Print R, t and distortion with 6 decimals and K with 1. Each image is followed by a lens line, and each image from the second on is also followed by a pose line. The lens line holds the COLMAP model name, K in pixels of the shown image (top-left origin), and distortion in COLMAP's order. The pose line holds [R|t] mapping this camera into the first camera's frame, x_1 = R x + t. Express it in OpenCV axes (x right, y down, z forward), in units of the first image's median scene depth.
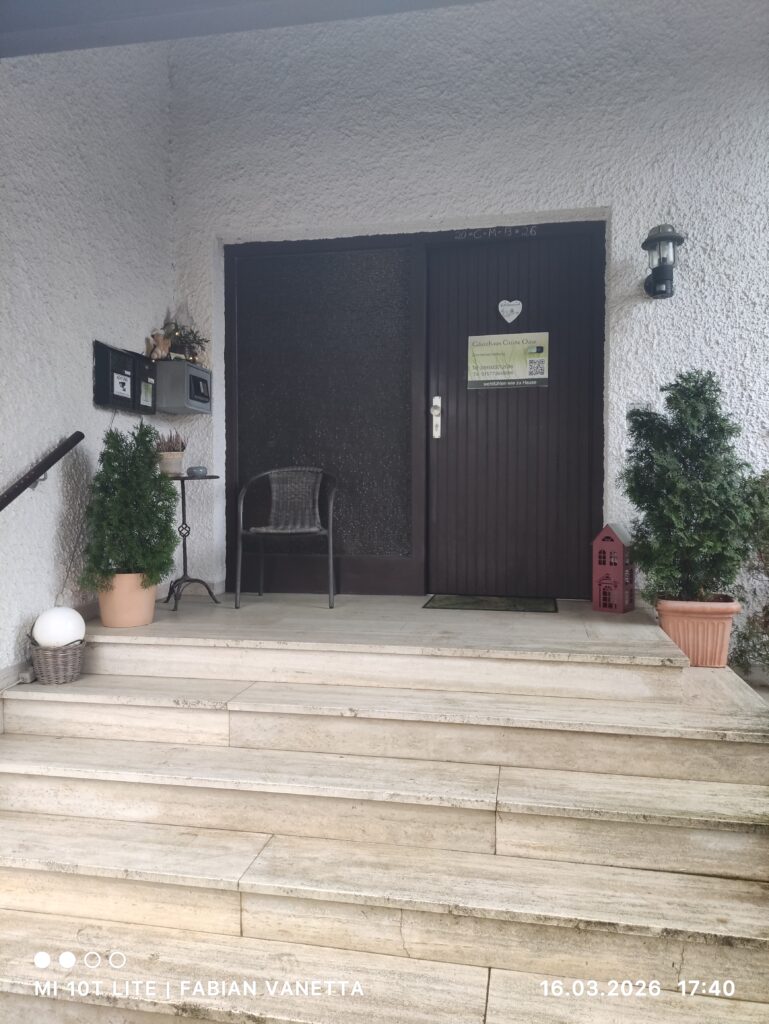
lens RADIAL K [[751.7, 0, 384.5], [0, 751.7, 512.0], [0, 0, 1]] dist [0.067414, -0.067582]
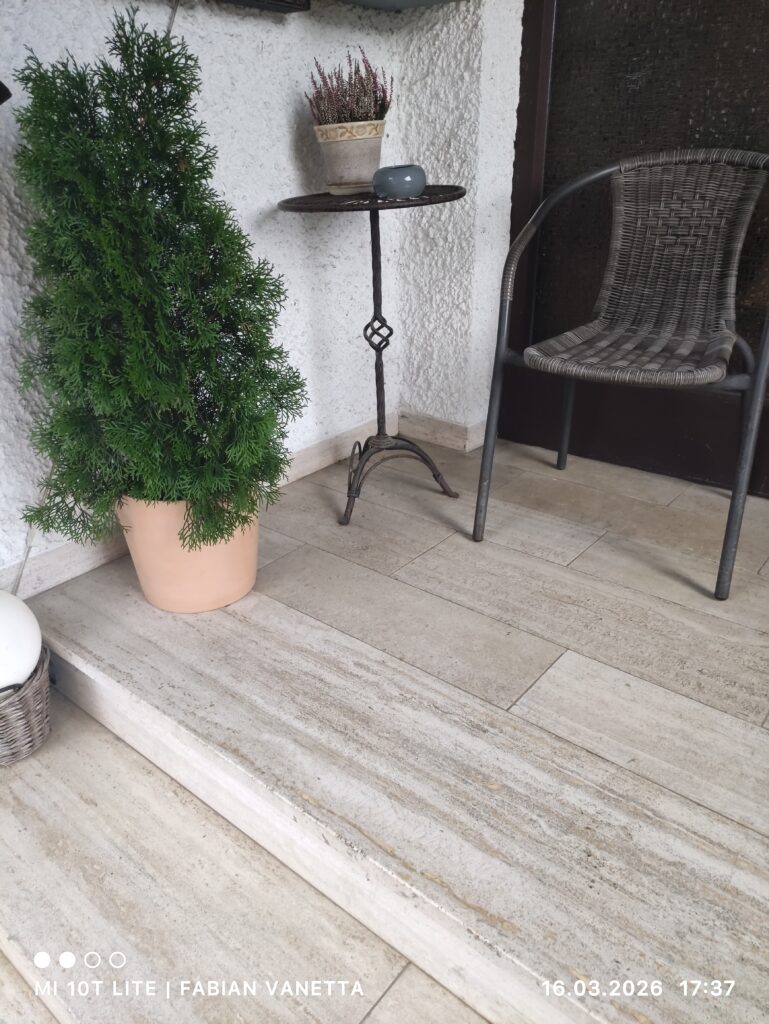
lens RADIAL K [[751.7, 0, 384.5], [0, 751.7, 512.0], [0, 0, 1]] dist [0.067414, -0.067582]
pose [[0.876956, 0.191934, -0.440578, -0.053603], [0.006572, 0.911906, 0.410346, -0.053855], [0.480525, -0.362751, 0.798440, 0.586214]]
